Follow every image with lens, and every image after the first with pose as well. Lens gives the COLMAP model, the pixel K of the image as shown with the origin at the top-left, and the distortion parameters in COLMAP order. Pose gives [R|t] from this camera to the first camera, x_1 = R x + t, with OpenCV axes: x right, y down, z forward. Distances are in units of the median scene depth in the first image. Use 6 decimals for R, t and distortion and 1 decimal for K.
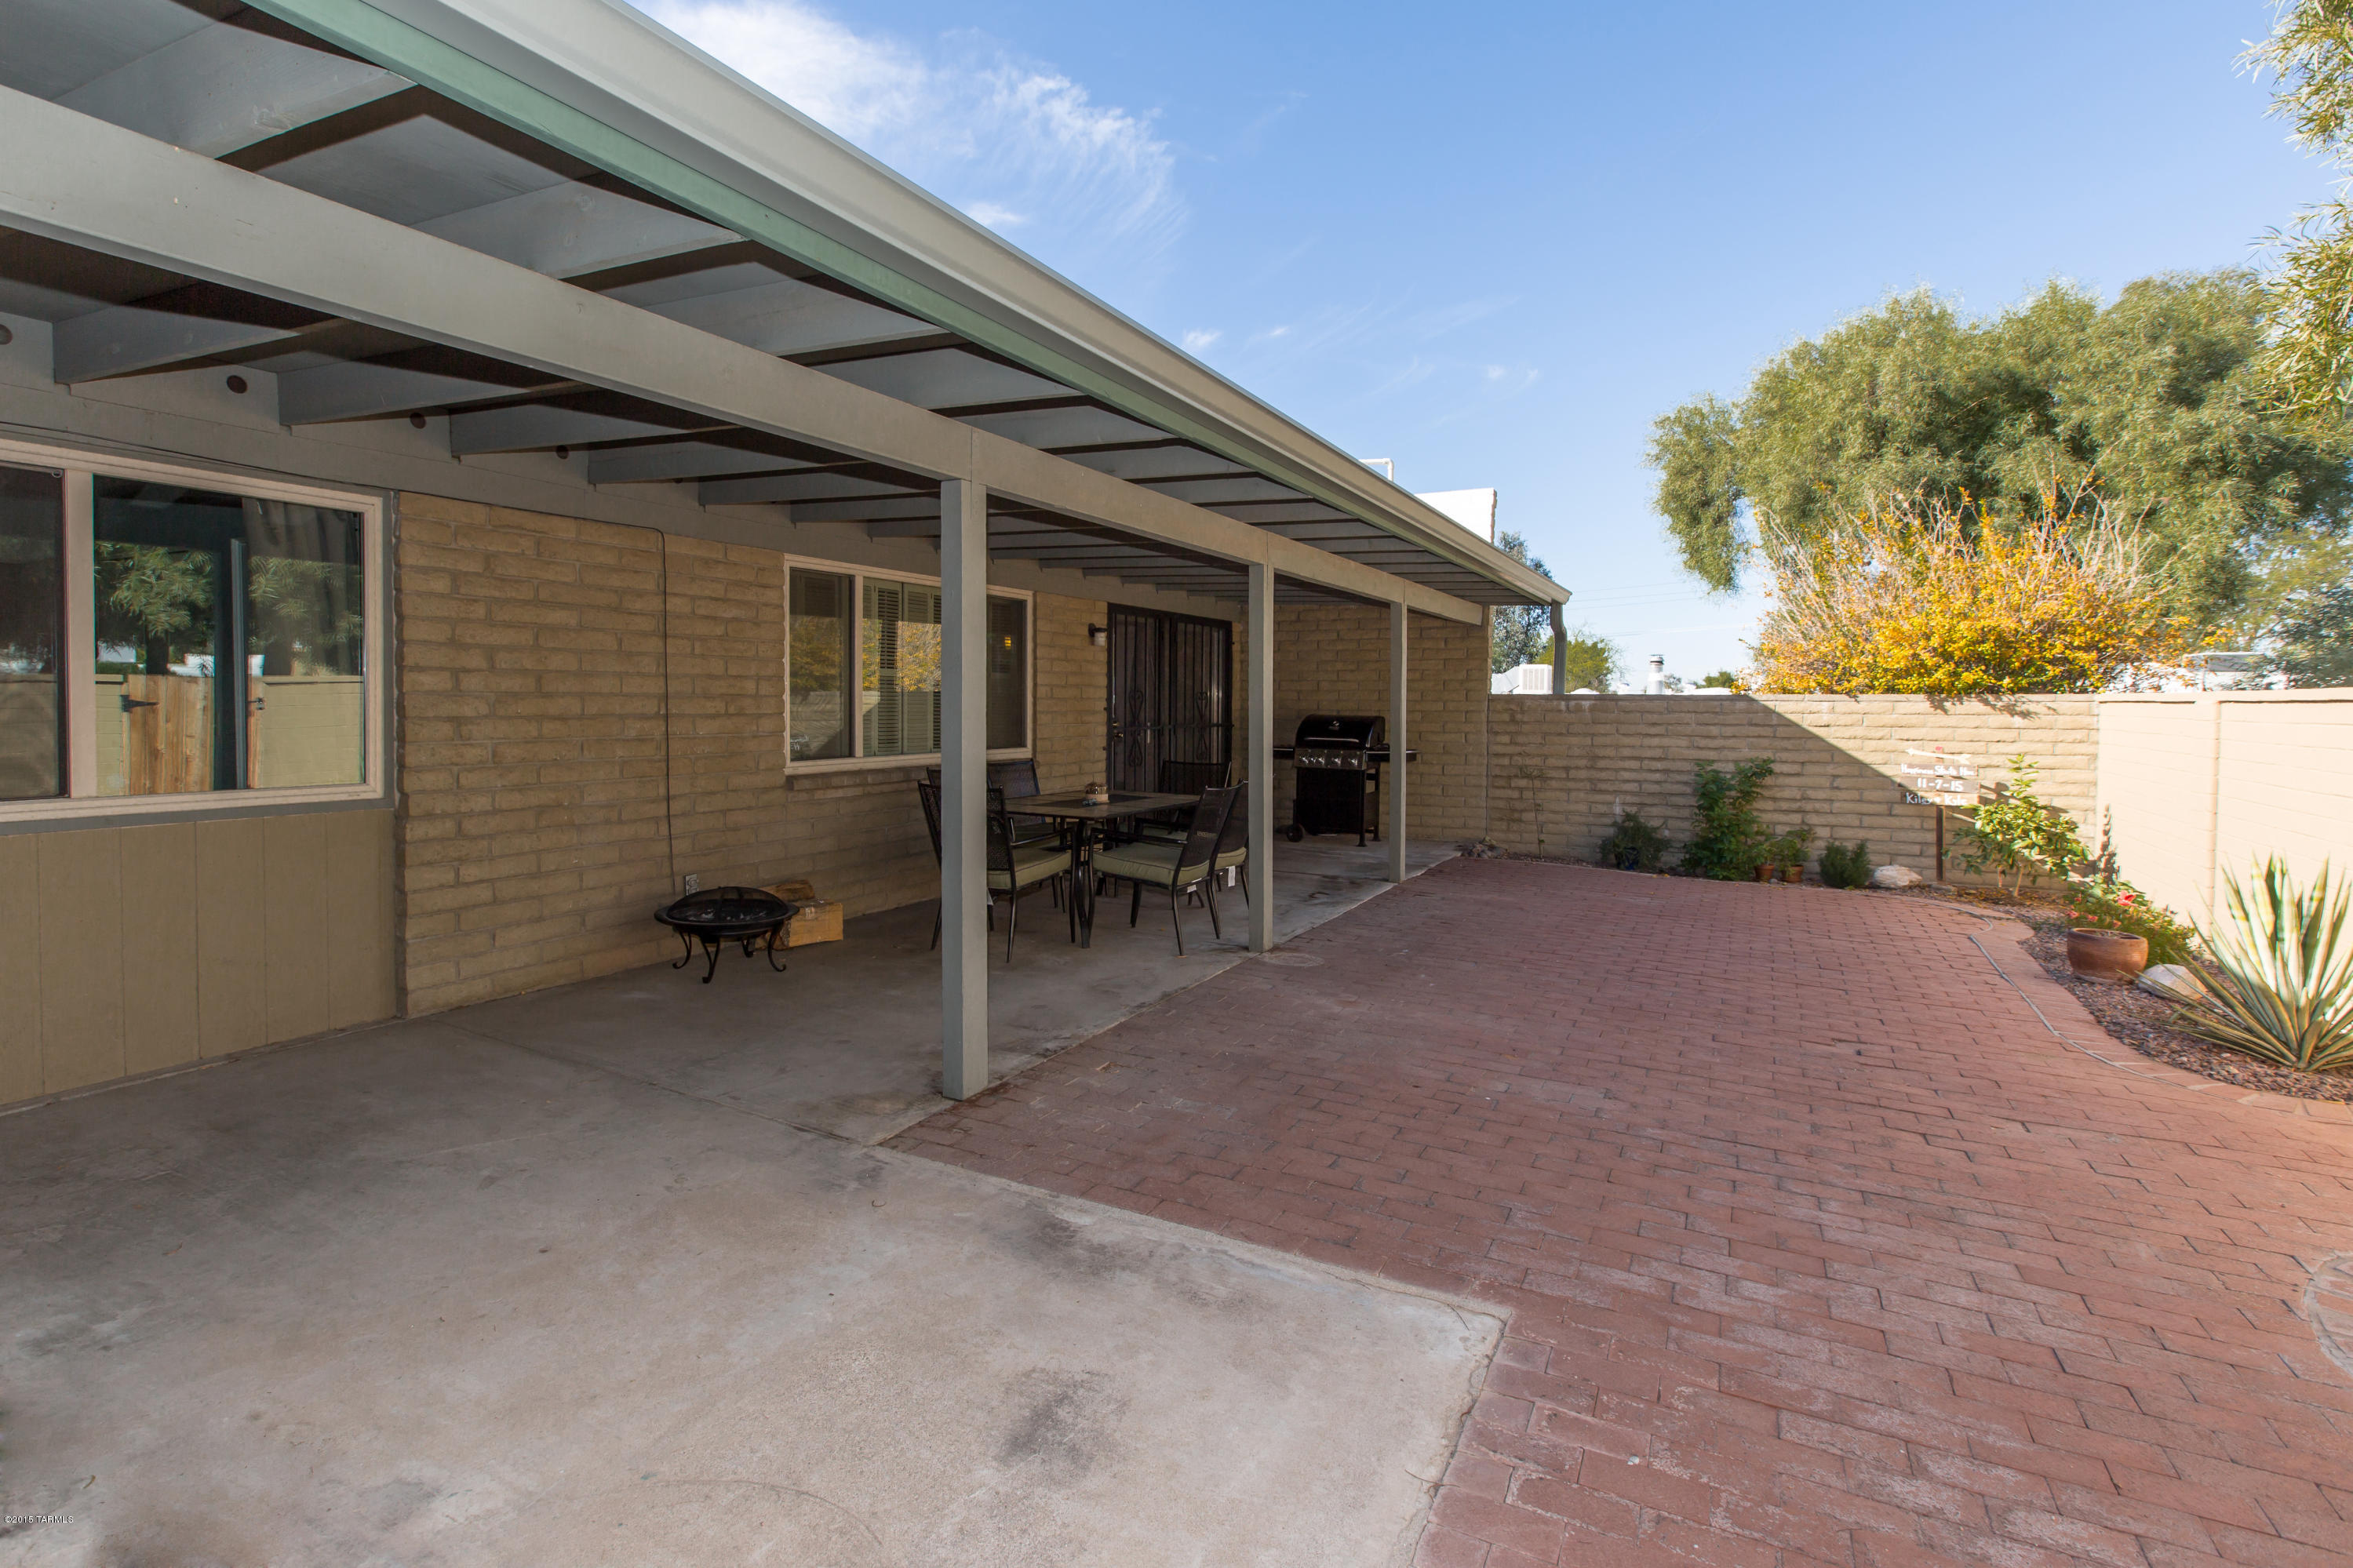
lens RADIAL K [[1073.1, 0, 1234.0], [0, 1073.1, 733.4], [0, 0, 1]] dist [0.003562, -0.000305]
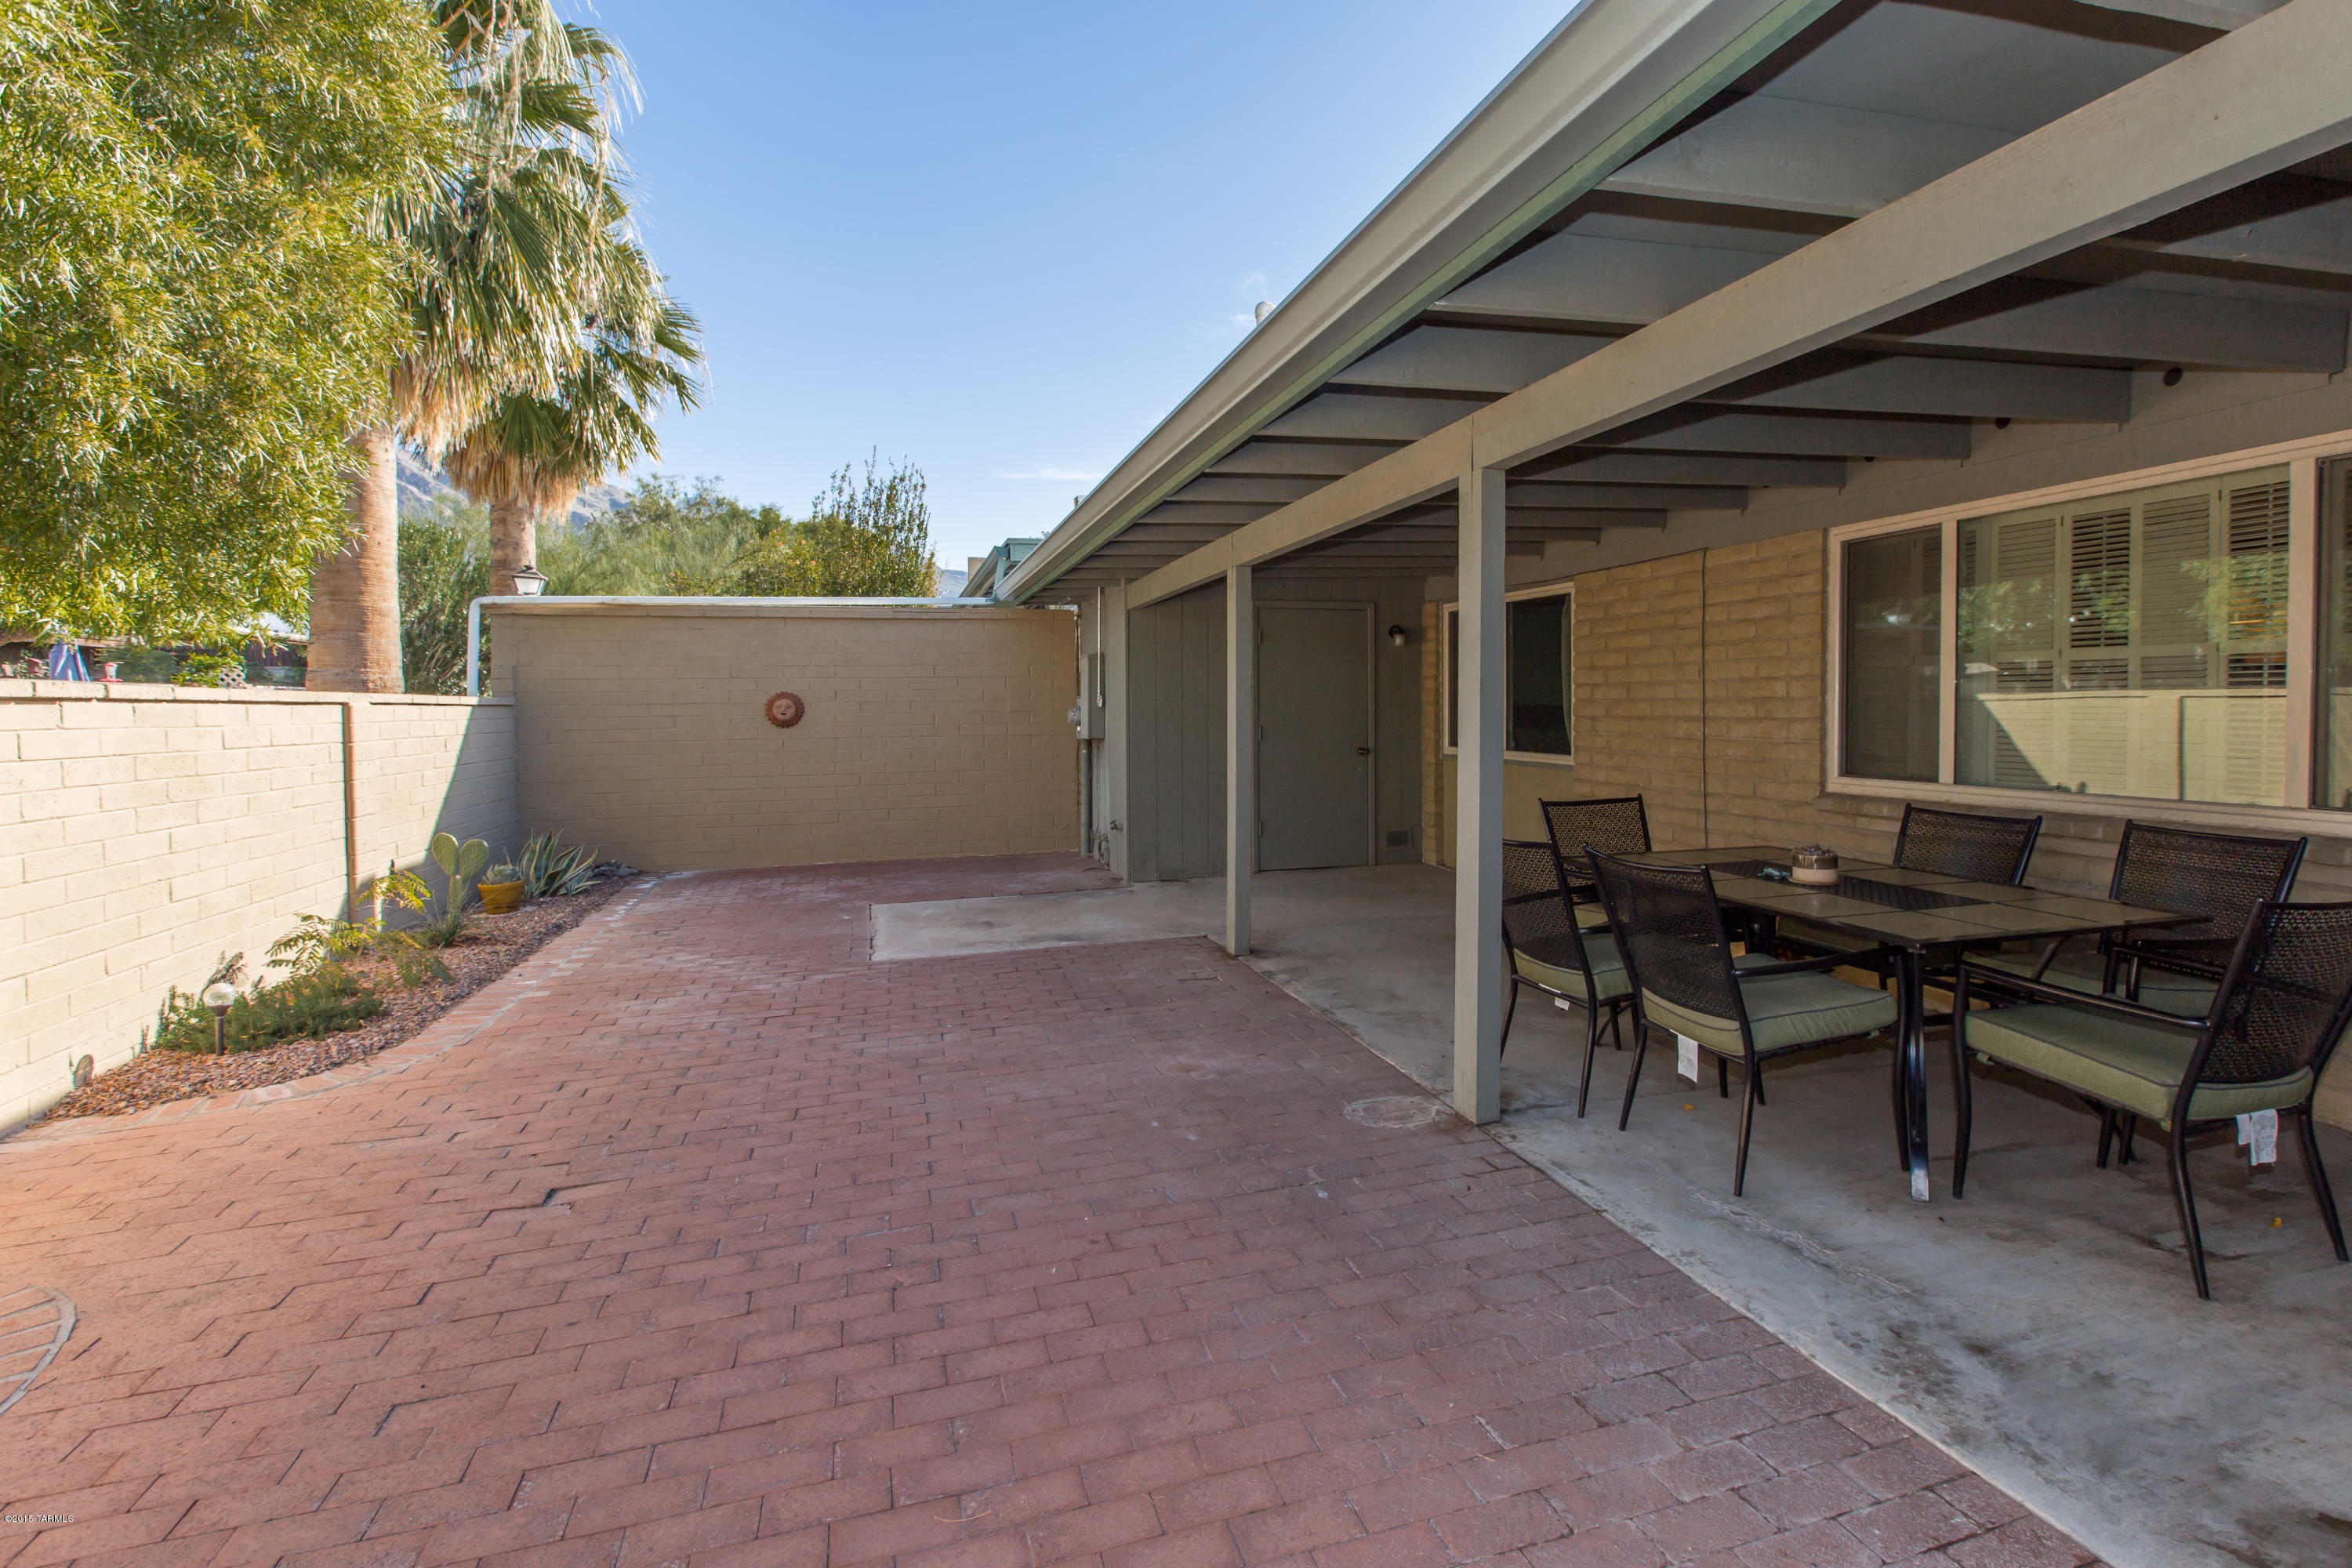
lens RADIAL K [[1072.8, 0, 1179.6], [0, 1072.8, 770.1], [0, 0, 1]] dist [0.003562, -0.000305]
pose [[-0.749375, 0.064346, -0.659012, 0.566334], [0.009617, 0.996220, 0.086335, -0.060794], [0.662076, 0.058360, -0.747161, 1.401269]]
